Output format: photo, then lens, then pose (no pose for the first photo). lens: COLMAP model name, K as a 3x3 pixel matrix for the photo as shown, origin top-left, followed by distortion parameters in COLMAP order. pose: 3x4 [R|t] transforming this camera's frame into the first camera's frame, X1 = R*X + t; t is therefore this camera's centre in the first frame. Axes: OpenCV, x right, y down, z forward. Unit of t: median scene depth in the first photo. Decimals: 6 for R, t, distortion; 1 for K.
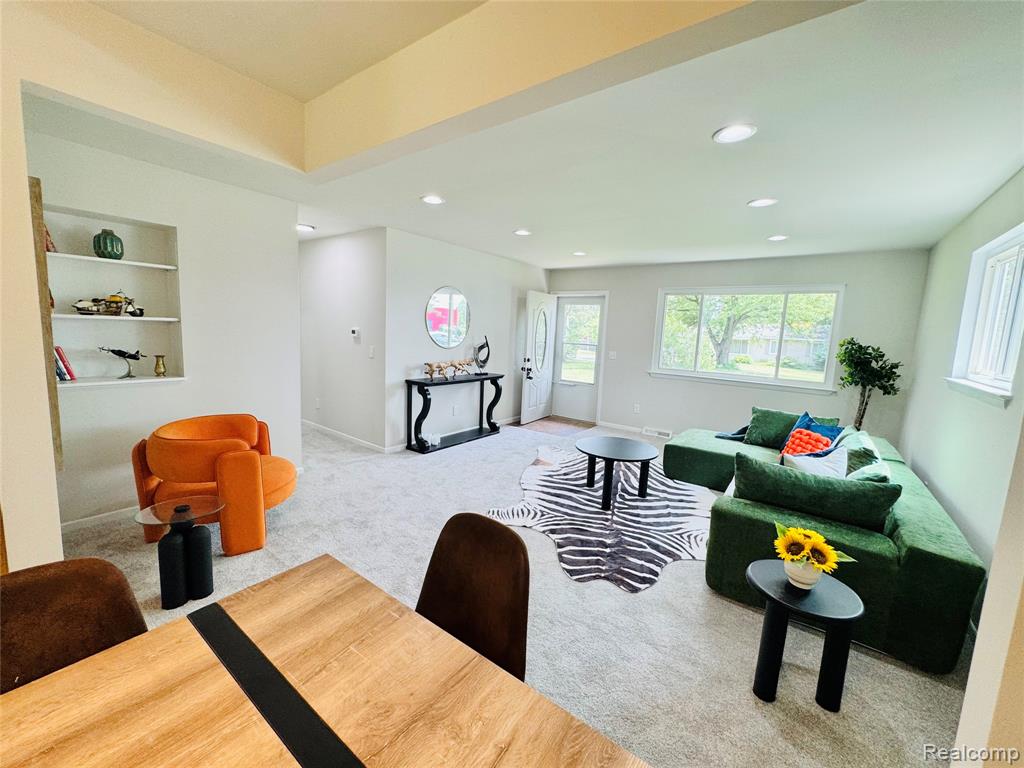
lens RADIAL K [[409.3, 0, 513.0], [0, 409.3, 383.5], [0, 0, 1]] dist [-0.002412, 0.000512]
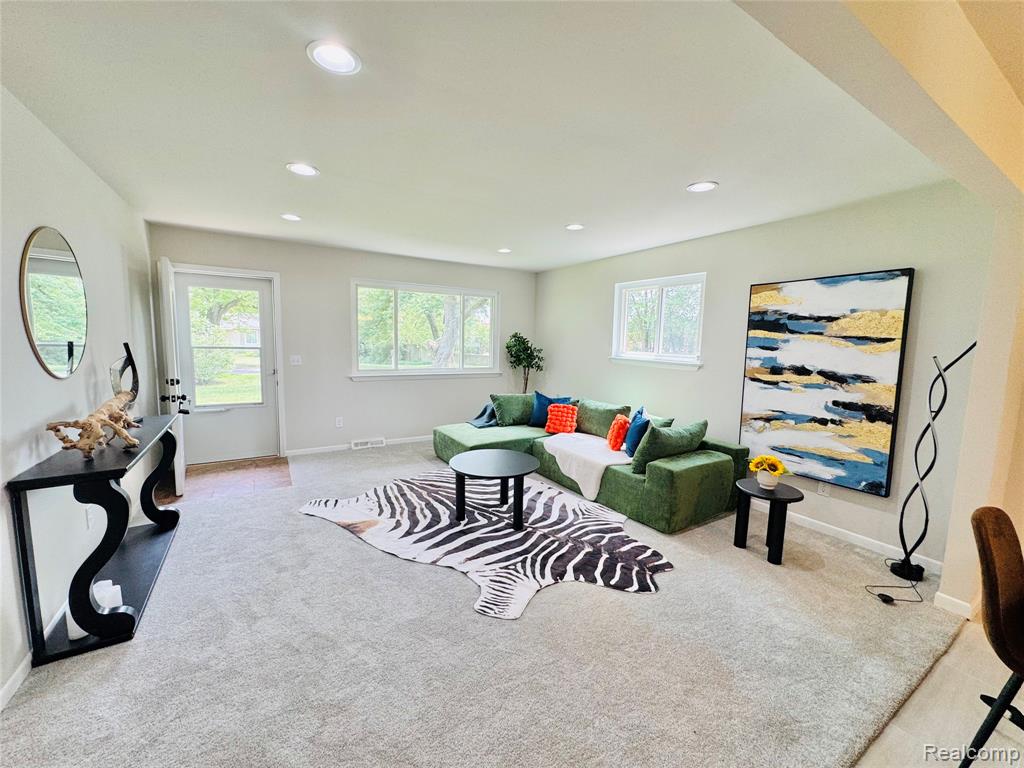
lens RADIAL K [[409.3, 0, 513.0], [0, 409.3, 383.5], [0, 0, 1]] dist [-0.002412, 0.000512]
pose [[0.363268, -0.138578, 0.921321, -0.532213], [0.112723, 0.988149, 0.104184, -0.103105], [-0.924840, 0.066007, 0.374584, 0.599317]]
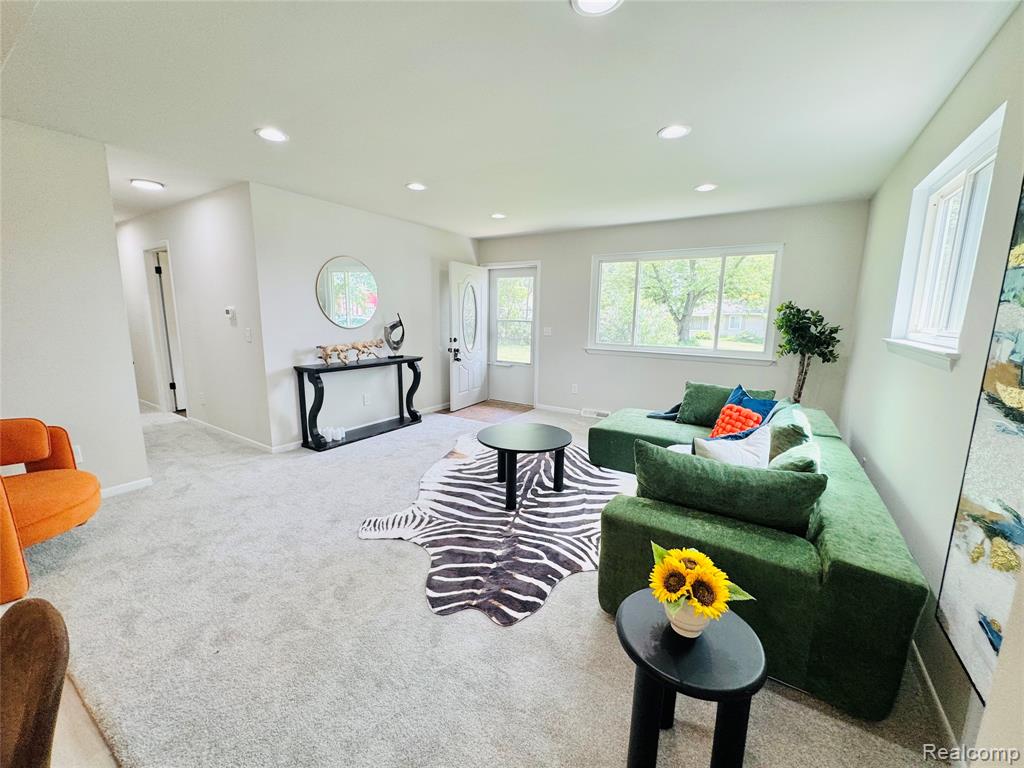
lens RADIAL K [[409.3, 0, 513.0], [0, 409.3, 383.5], [0, 0, 1]] dist [-0.002412, 0.000512]
pose [[0.996939, -0.040962, 0.066590, 0.172099], [0.038331, 0.998452, 0.040314, 0.012240], [-0.068138, -0.037638, 0.996966, 0.150975]]
